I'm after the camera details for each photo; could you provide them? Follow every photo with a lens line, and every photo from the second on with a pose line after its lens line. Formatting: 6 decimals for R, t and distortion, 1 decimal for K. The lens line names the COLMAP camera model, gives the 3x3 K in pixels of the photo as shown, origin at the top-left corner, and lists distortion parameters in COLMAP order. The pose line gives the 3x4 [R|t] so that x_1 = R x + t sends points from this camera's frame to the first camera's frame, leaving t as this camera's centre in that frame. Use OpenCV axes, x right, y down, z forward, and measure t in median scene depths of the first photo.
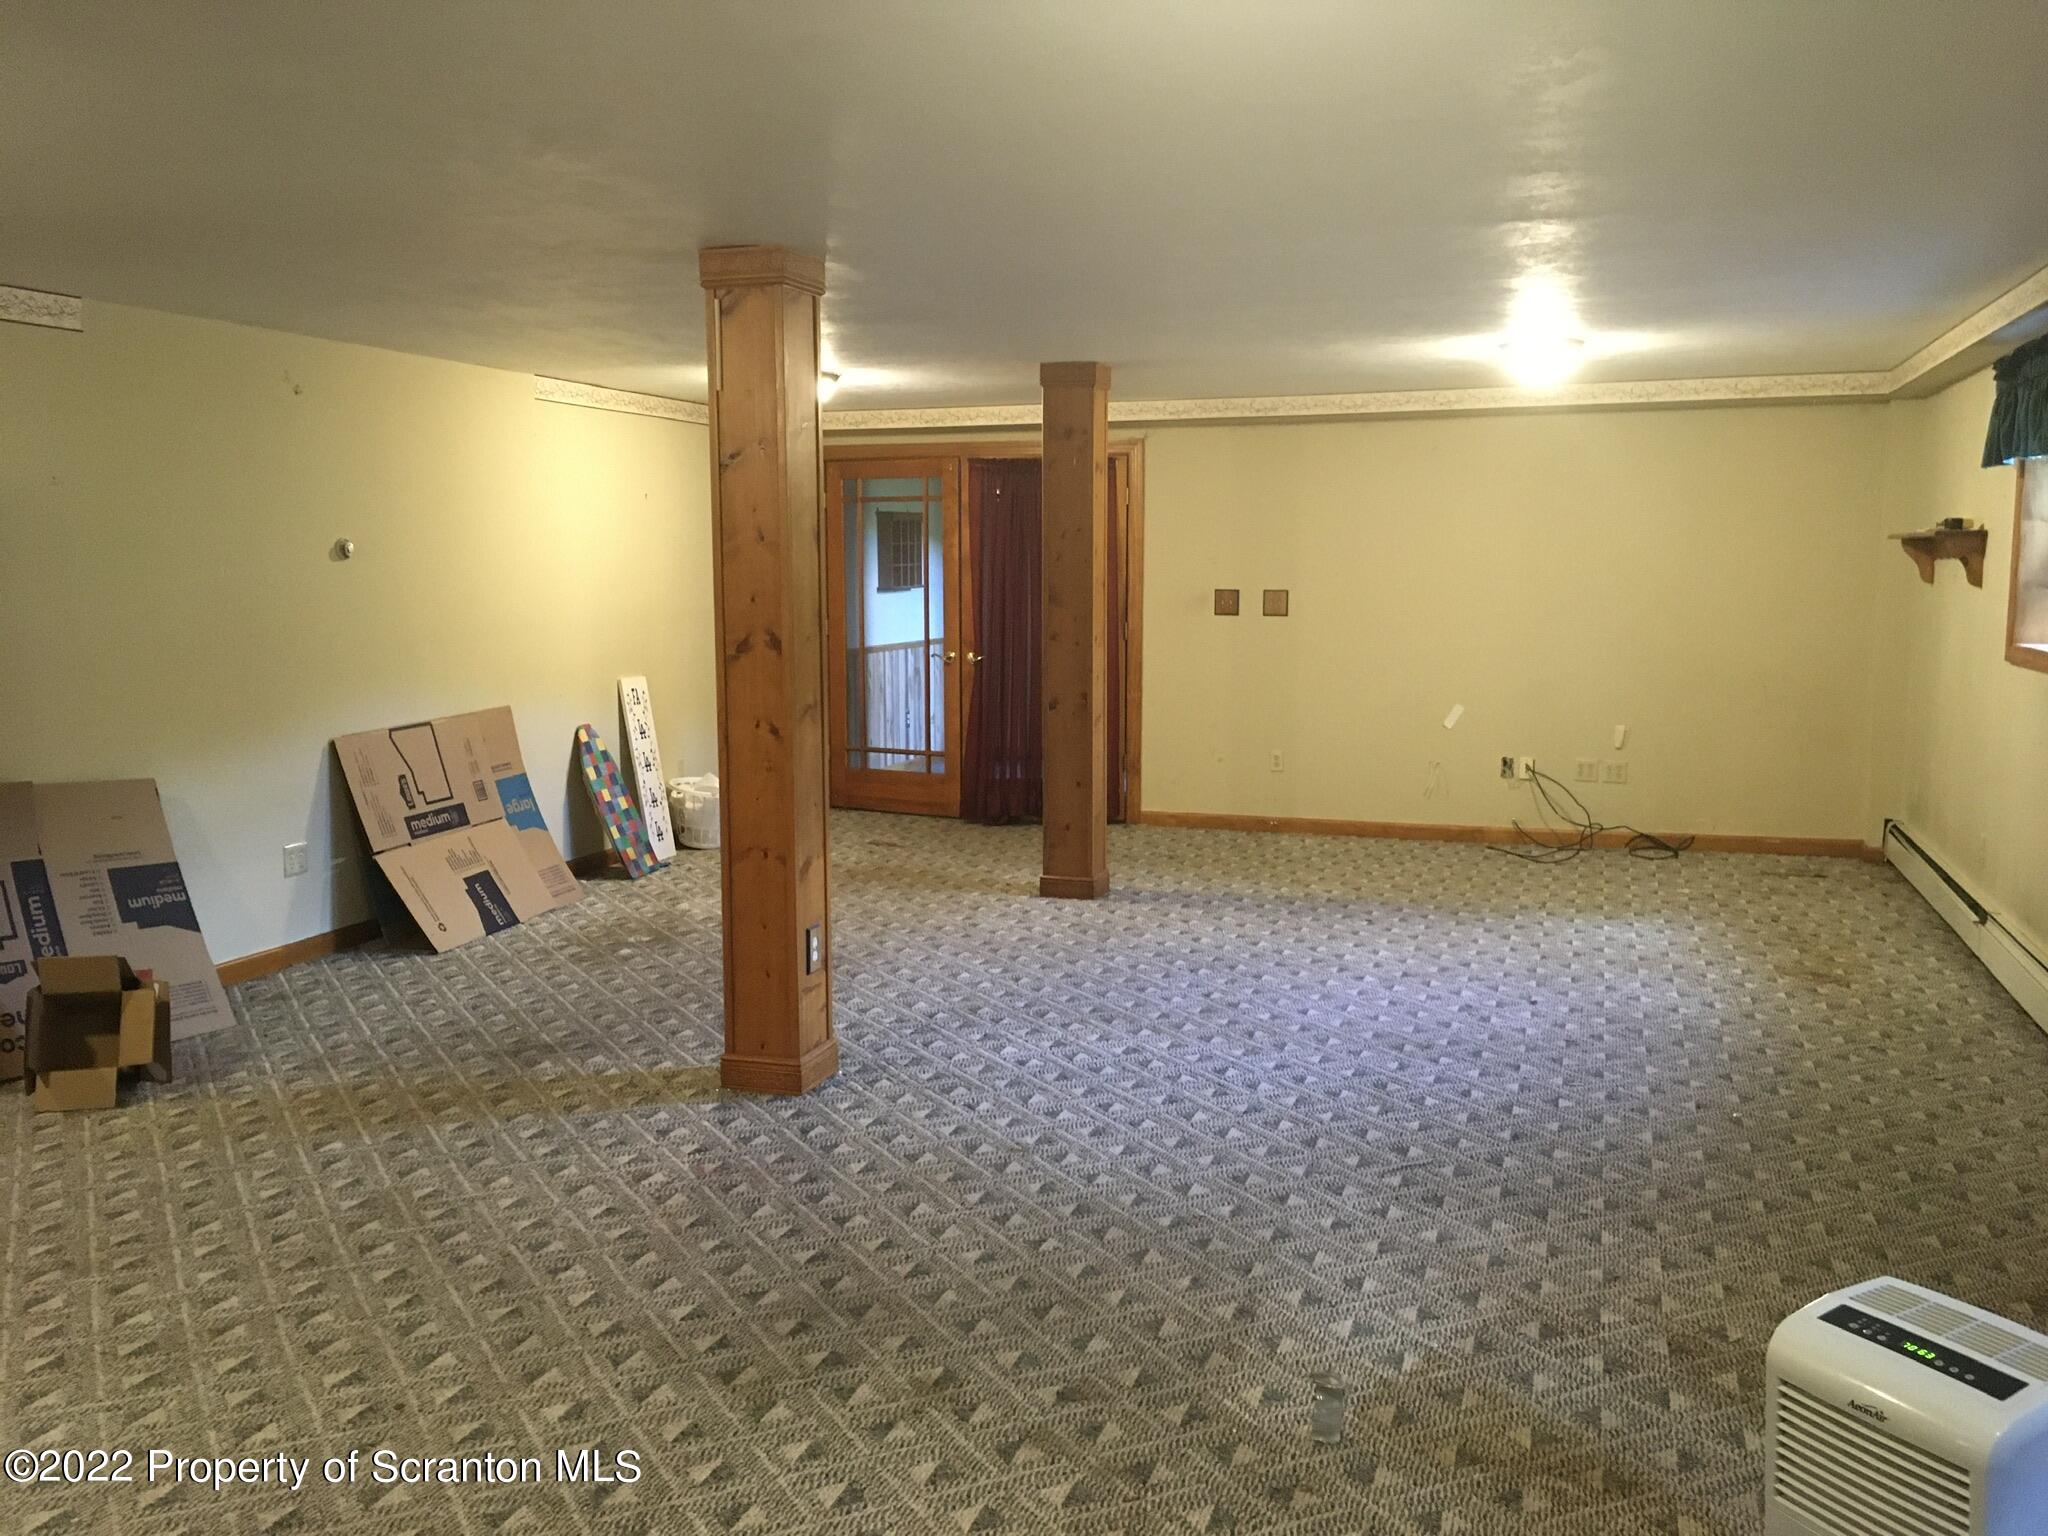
lens RADIAL K [[1735.3, 0, 1024.0], [0, 1735.3, 768.0], [0, 0, 1]] dist [0.092558, -0.115733]
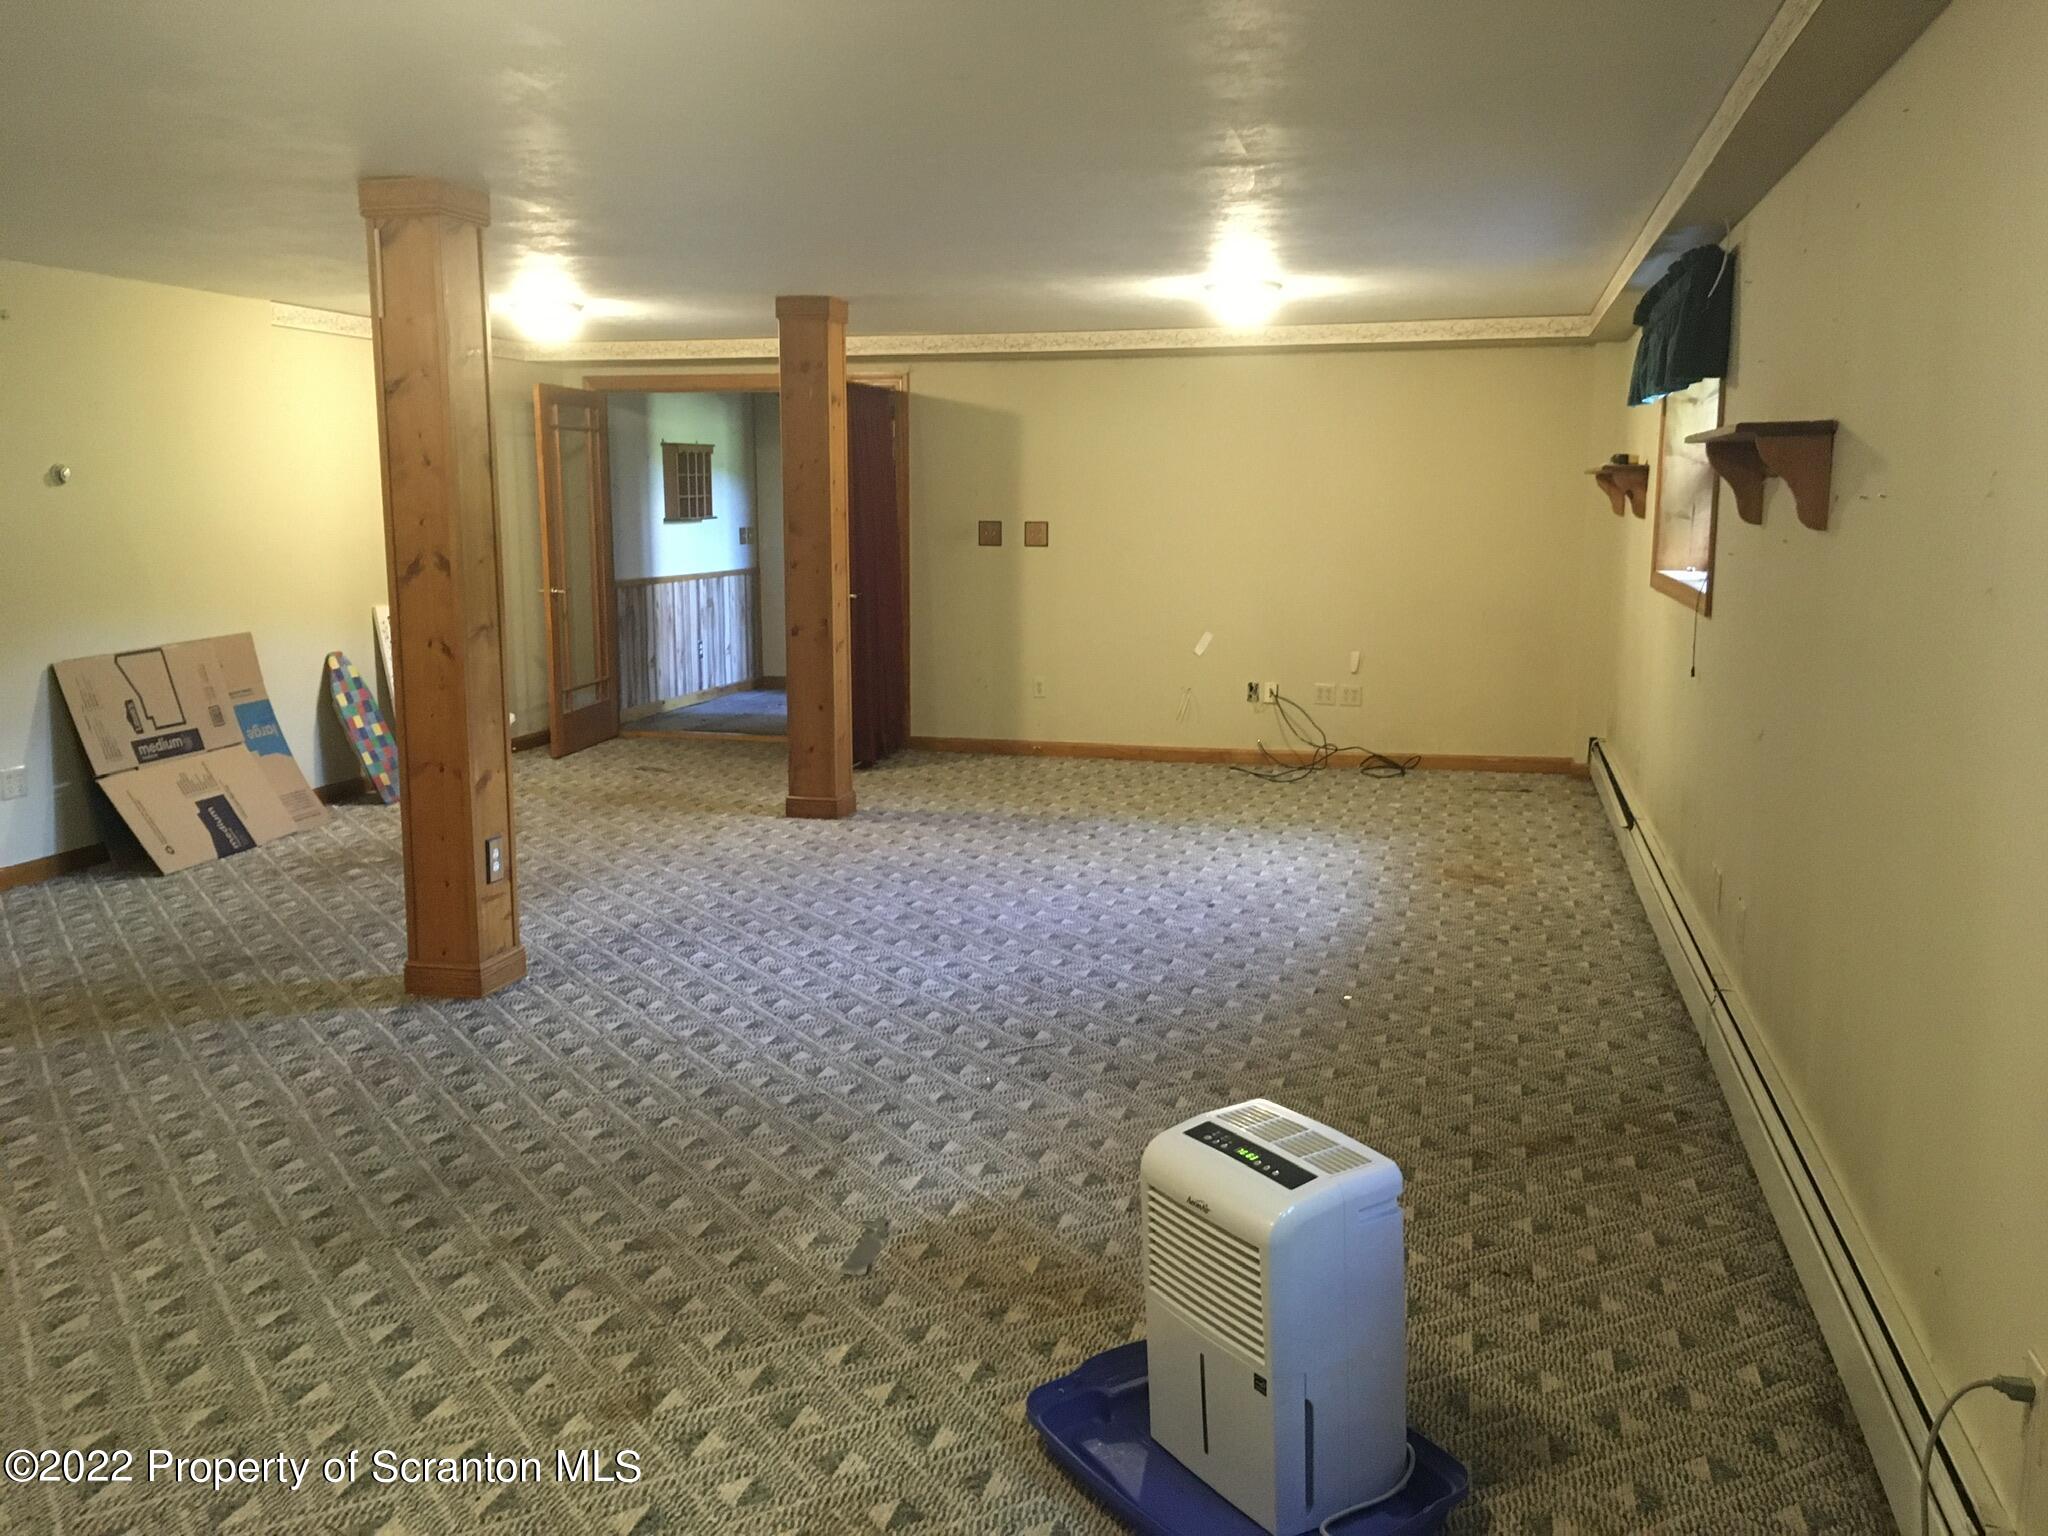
lens RADIAL K [[1735.3, 0, 1024.0], [0, 1735.3, 768.0], [0, 0, 1]] dist [0.092558, -0.115733]
pose [[0.997803, -0.007377, 0.065837, 0.114328], [0.005029, 0.999348, 0.035759, 0.011623], [-0.066058, -0.035349, 0.997189, -0.058930]]
